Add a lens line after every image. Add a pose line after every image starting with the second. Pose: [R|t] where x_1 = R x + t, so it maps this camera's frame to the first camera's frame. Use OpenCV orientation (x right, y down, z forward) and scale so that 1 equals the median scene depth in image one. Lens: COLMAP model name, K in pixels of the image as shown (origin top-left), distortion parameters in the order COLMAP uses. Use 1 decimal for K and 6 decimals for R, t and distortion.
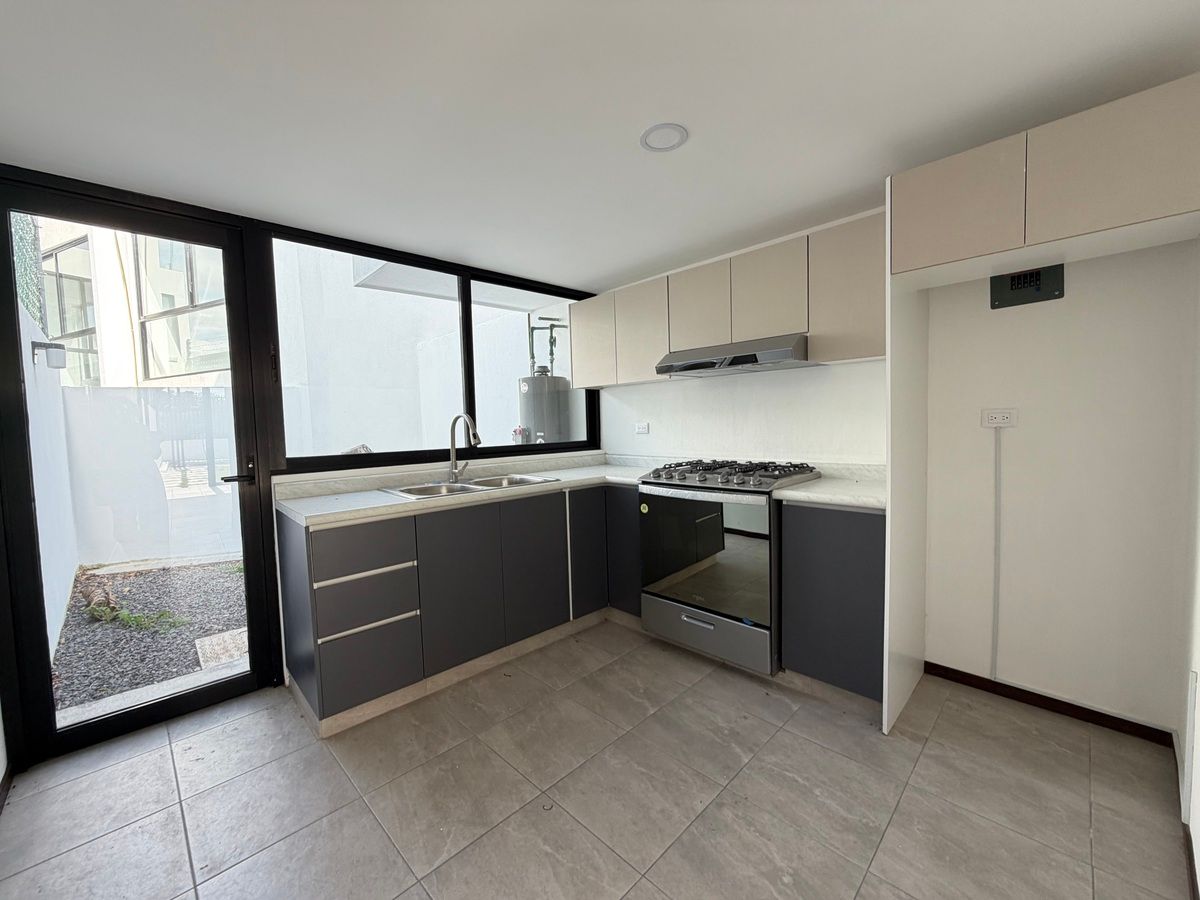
lens RADIAL K [[478.3, 0, 600.0], [0, 478.3, 450.0], [0, 0, 1]] dist [-0.000890, -0.000193]
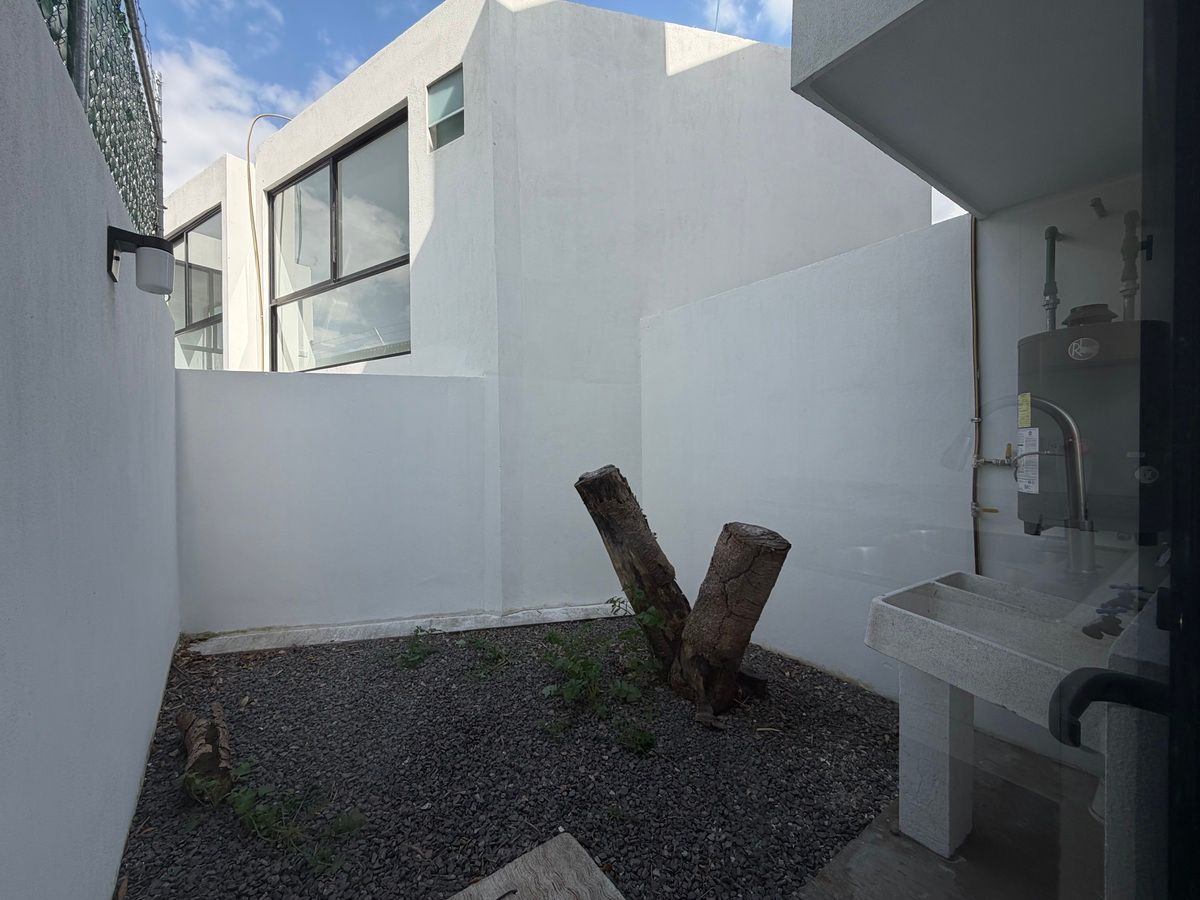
lens RADIAL K [[478.3, 0, 600.0], [0, 478.3, 450.0], [0, 0, 1]] dist [-0.000890, -0.000193]
pose [[0.991192, 0.022258, -0.130546, -0.320940], [-0.028375, 0.998576, -0.045183, -0.002459], [0.129354, 0.048490, 0.990412, 0.301912]]
